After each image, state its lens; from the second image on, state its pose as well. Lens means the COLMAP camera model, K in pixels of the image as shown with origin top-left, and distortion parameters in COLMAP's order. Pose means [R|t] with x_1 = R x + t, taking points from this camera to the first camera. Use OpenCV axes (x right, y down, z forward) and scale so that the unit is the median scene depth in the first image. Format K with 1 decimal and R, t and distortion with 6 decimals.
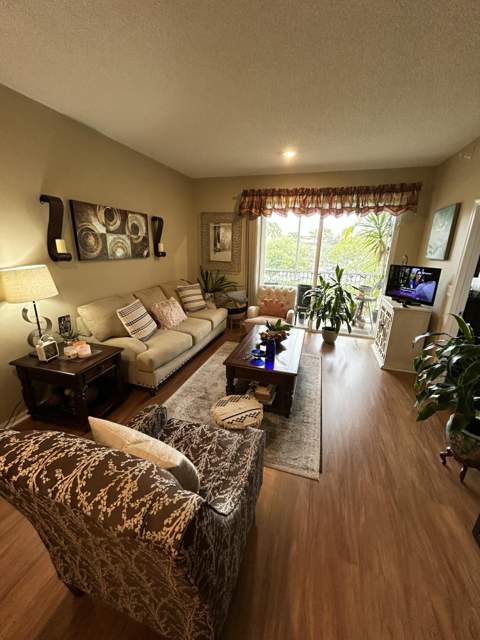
lens RADIAL K [[259.3, 0, 239.9], [0, 259.3, 317.1], [0, 0, 1]] dist [-0.004472, -0.000018]
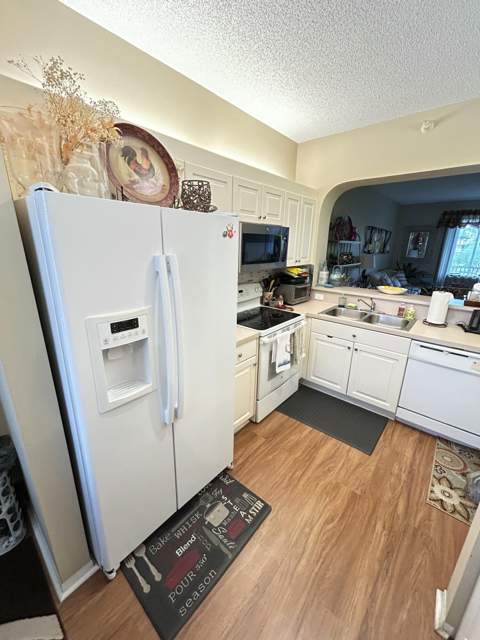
lens RADIAL K [[258.7, 0, 240.7], [0, 258.7, 319.5], [0, 0, 1]] dist [-0.000896, 0.000240]
pose [[0.914054, 0.107833, -0.390995, -0.445674], [-0.109121, 0.993847, 0.018993, 0.264714], [0.390637, 0.025305, 0.920197, -0.917468]]
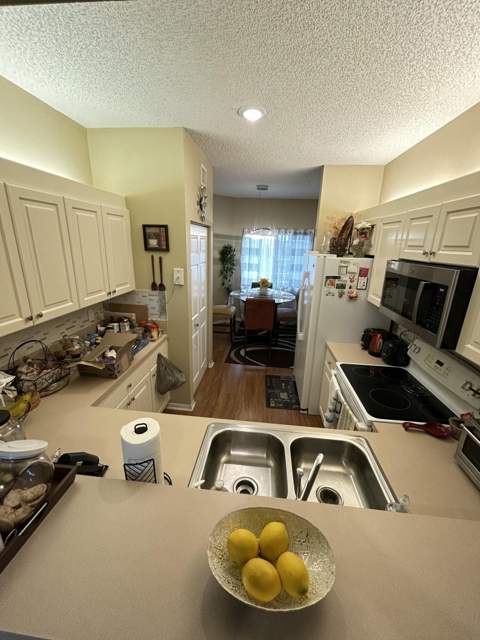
lens RADIAL K [[258.7, 0, 238.3], [0, 258.7, 319.1], [0, 0, 1]] dist [-0.000896, 0.000240]
pose [[-0.981140, 0.000172, -0.193297, -0.310493], [-0.105243, 0.838309, 0.534942, -0.028706], [0.162135, 0.545196, -0.822480, -0.107434]]
